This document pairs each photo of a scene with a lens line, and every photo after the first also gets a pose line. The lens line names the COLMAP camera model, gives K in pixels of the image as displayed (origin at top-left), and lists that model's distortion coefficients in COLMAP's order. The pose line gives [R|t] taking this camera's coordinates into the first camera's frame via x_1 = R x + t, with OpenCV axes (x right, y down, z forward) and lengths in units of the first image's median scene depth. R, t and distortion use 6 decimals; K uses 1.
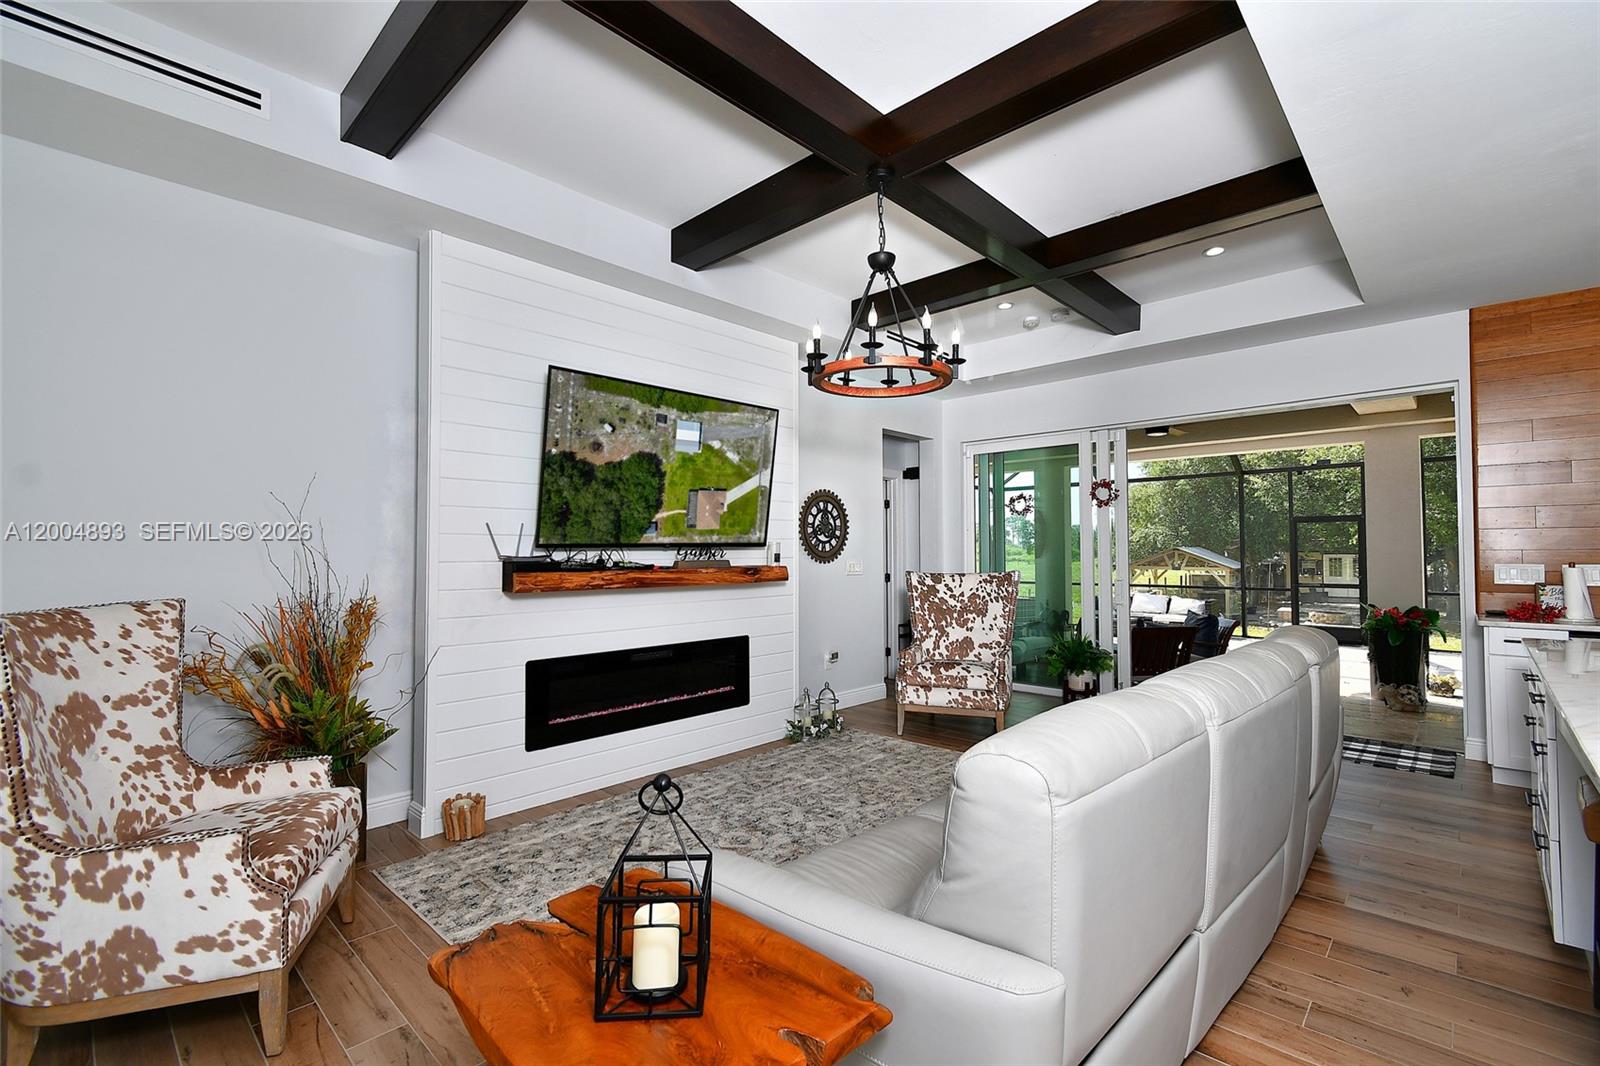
lens RADIAL K [[707.4, 0, 808.0], [0, 707.4, 536.1], [0, 0, 1]] dist [0.000400, -0.000512]
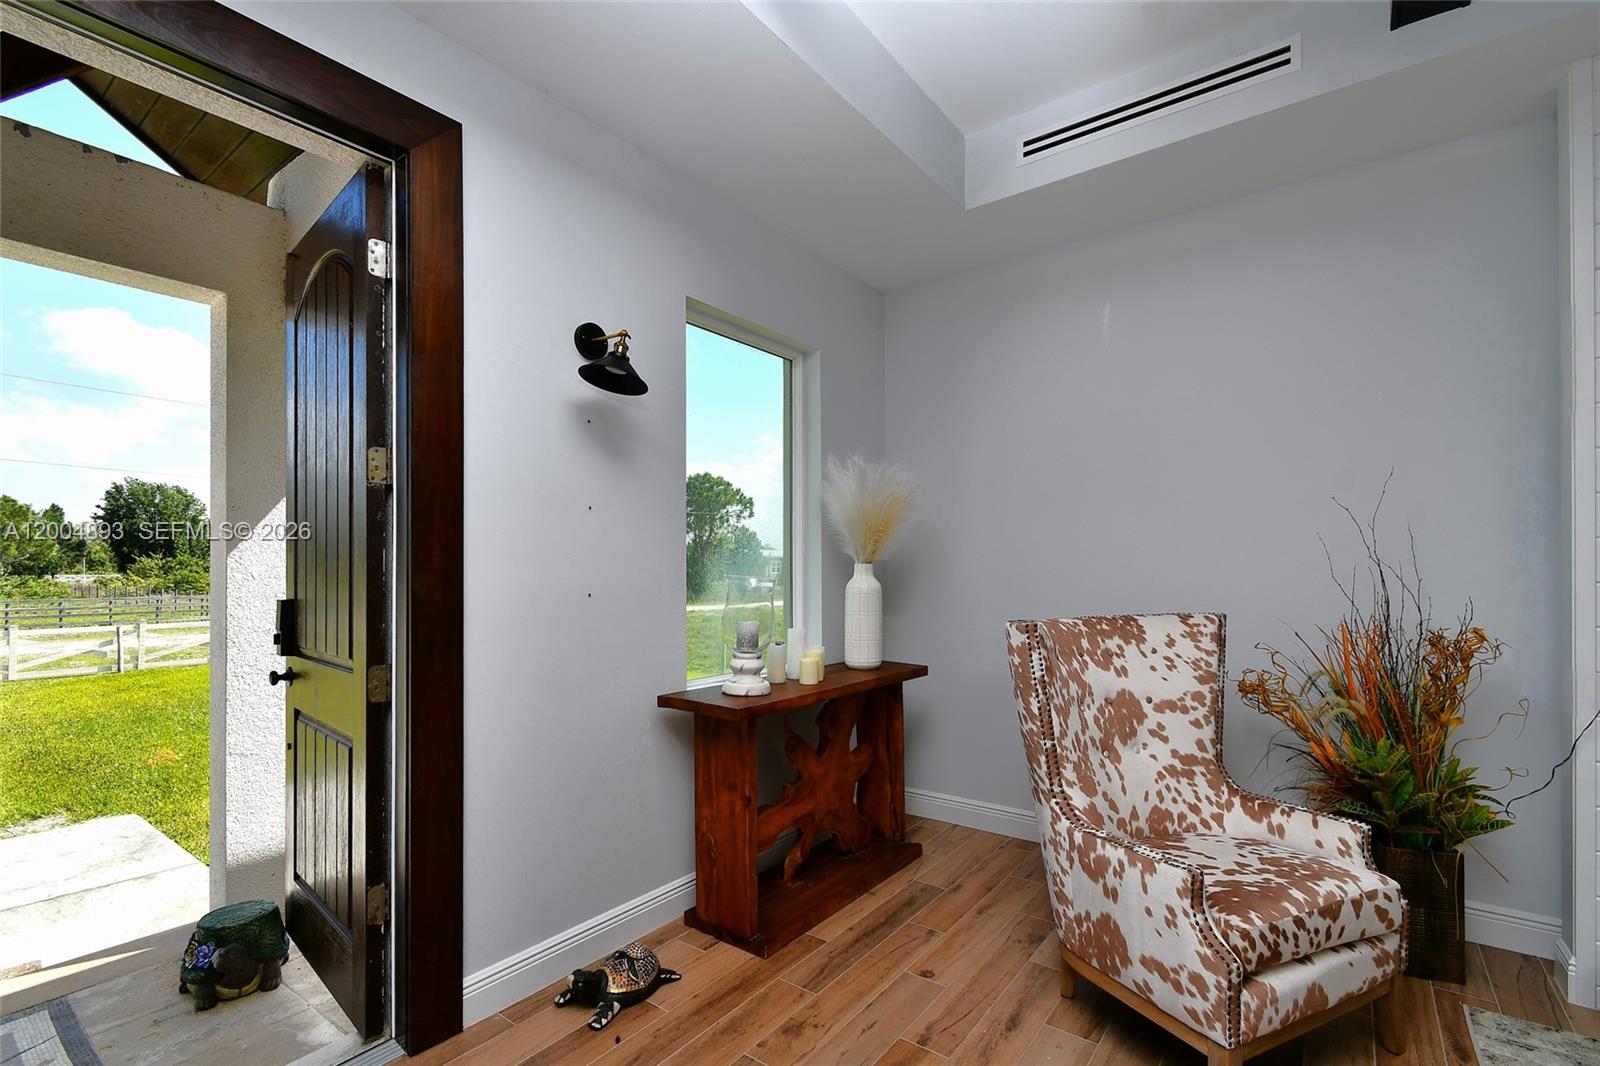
lens RADIAL K [[710.4, 0, 782.8], [0, 710.4, 553.3], [0, 0, 1]] dist [-0.019282, 0.000615]
pose [[0.076406, -0.018344, -0.996908, 0.063195], [0.023580, 0.999584, -0.016586, 0.006643], [0.996798, -0.022240, 0.076807, 0.343219]]
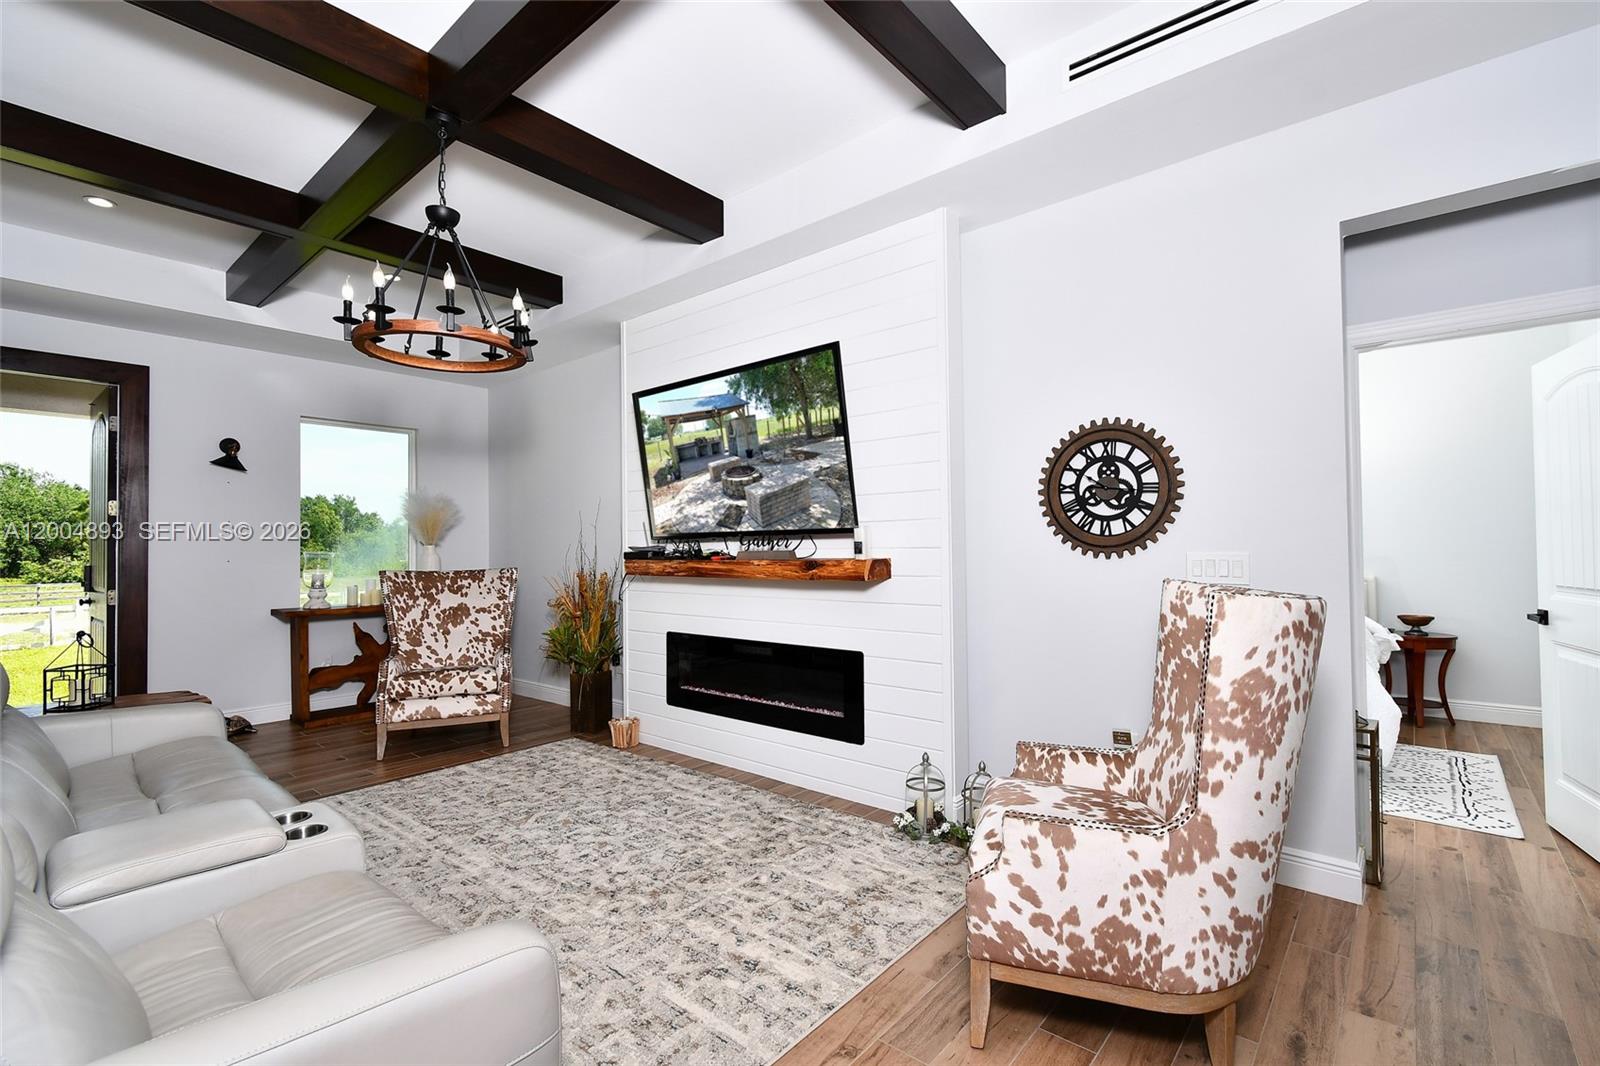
lens RADIAL K [[707.4, 0, 808.0], [0, 707.4, 536.1], [0, 0, 1]] dist [0.000400, -0.000512]
pose [[0.051914, -0.012046, -0.998579, 1.413255], [0.034903, 0.999338, -0.010240, 0.051851], [0.998041, -0.034322, 0.052300, 1.956231]]
